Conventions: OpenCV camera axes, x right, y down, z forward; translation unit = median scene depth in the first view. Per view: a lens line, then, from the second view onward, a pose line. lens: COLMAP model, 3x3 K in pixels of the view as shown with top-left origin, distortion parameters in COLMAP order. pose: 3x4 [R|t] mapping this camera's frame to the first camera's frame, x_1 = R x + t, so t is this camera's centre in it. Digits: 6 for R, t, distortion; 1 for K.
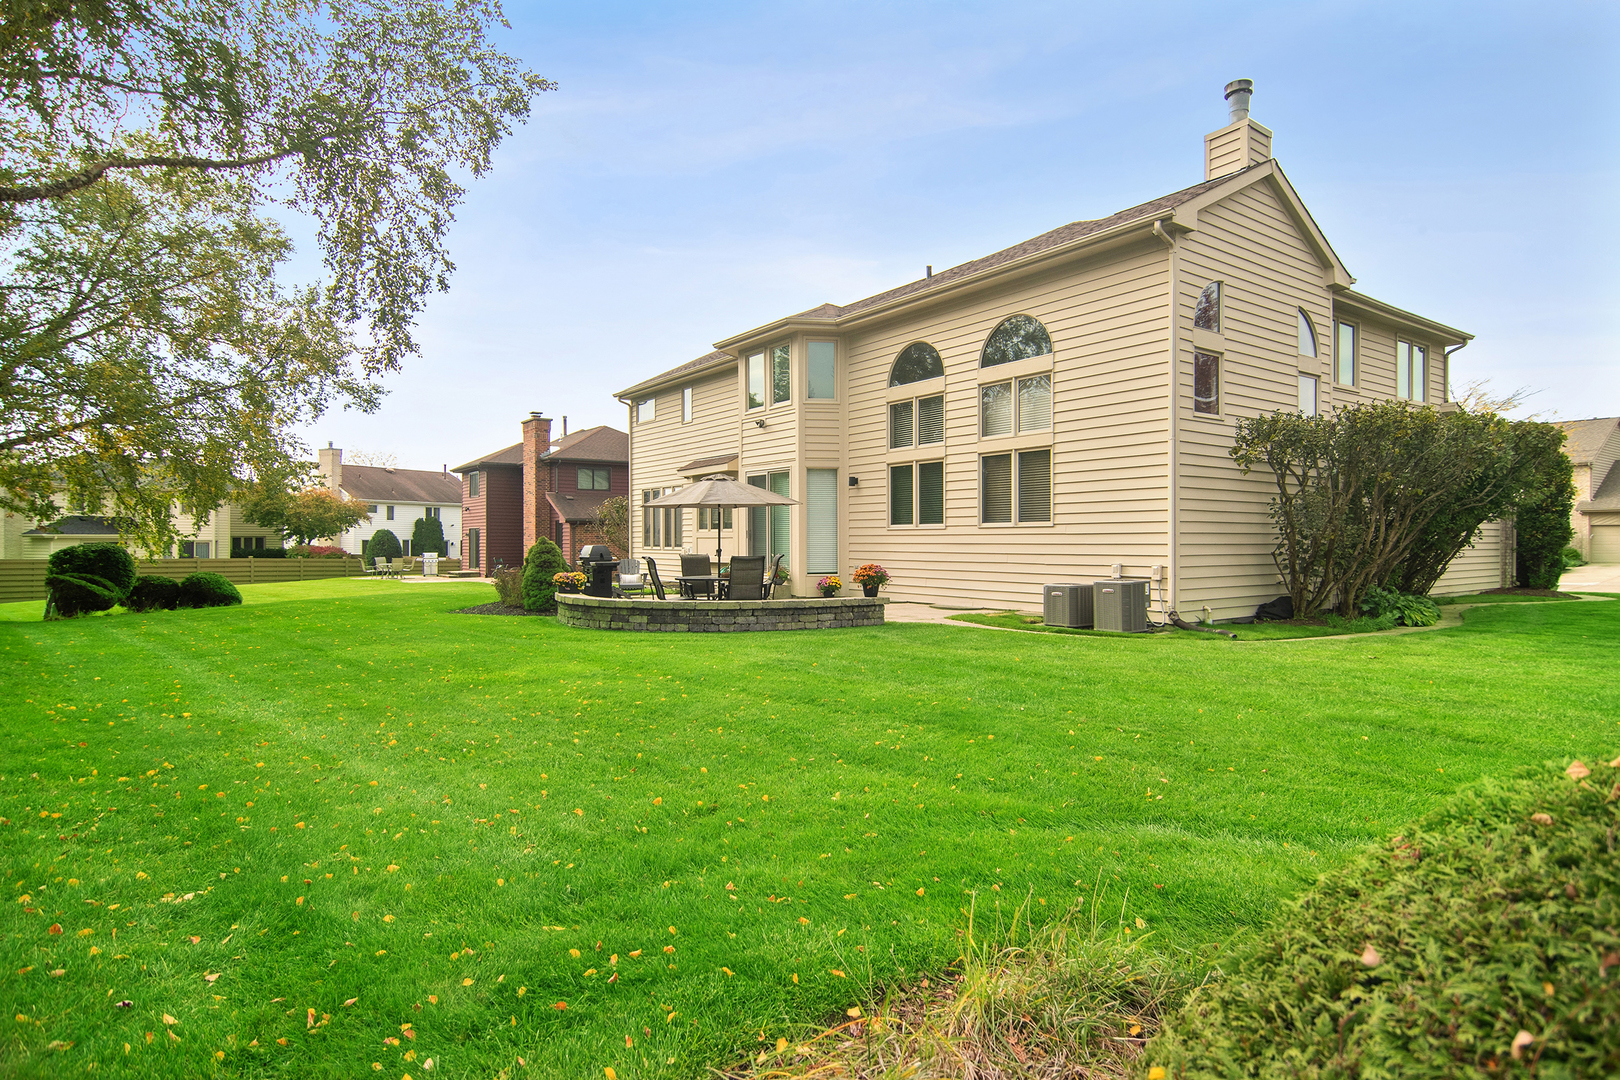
lens RADIAL K [[883.9, 0, 815.5], [0, 883.9, 525.0], [0, 0, 1]] dist [0.000487, -0.000163]
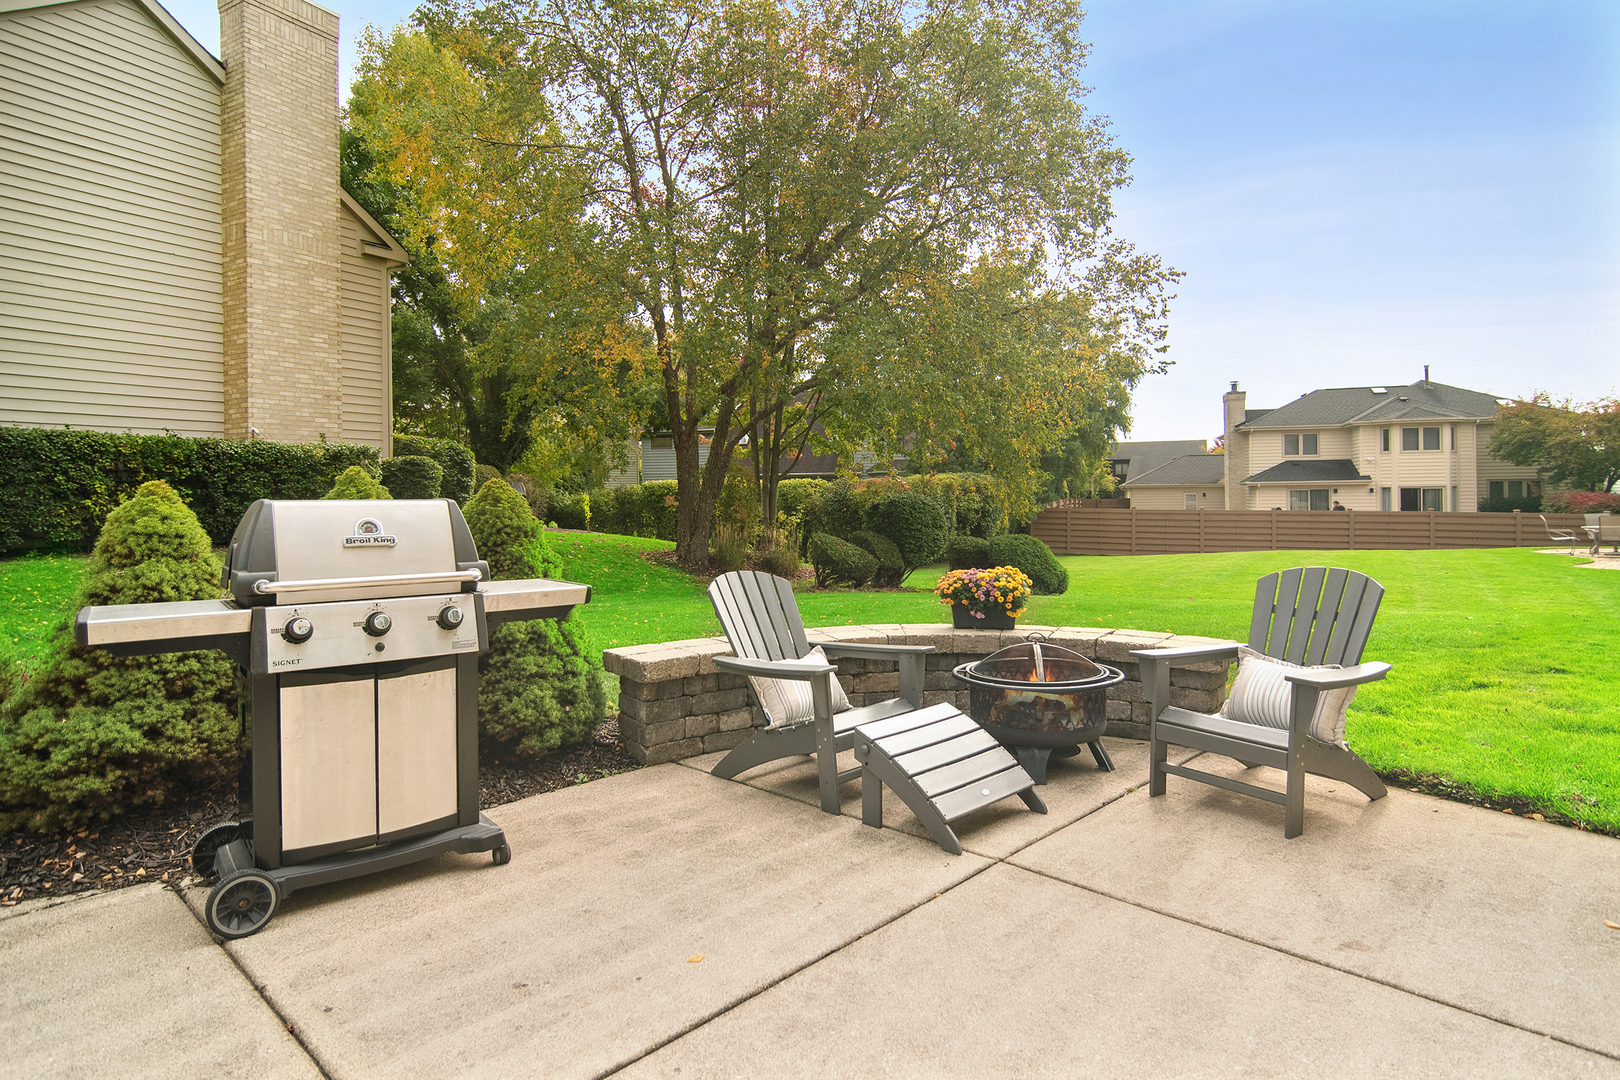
lens RADIAL K [[889.6, 0, 805.4], [0, 889.6, 507.3], [0, 0, 1]] dist [-0.001077, -0.001285]
pose [[0.156228, 0.007672, -0.987691, -0.026573], [0.032555, 0.999387, 0.012912, 0.009283], [0.987184, -0.034171, 0.155883, 0.409635]]
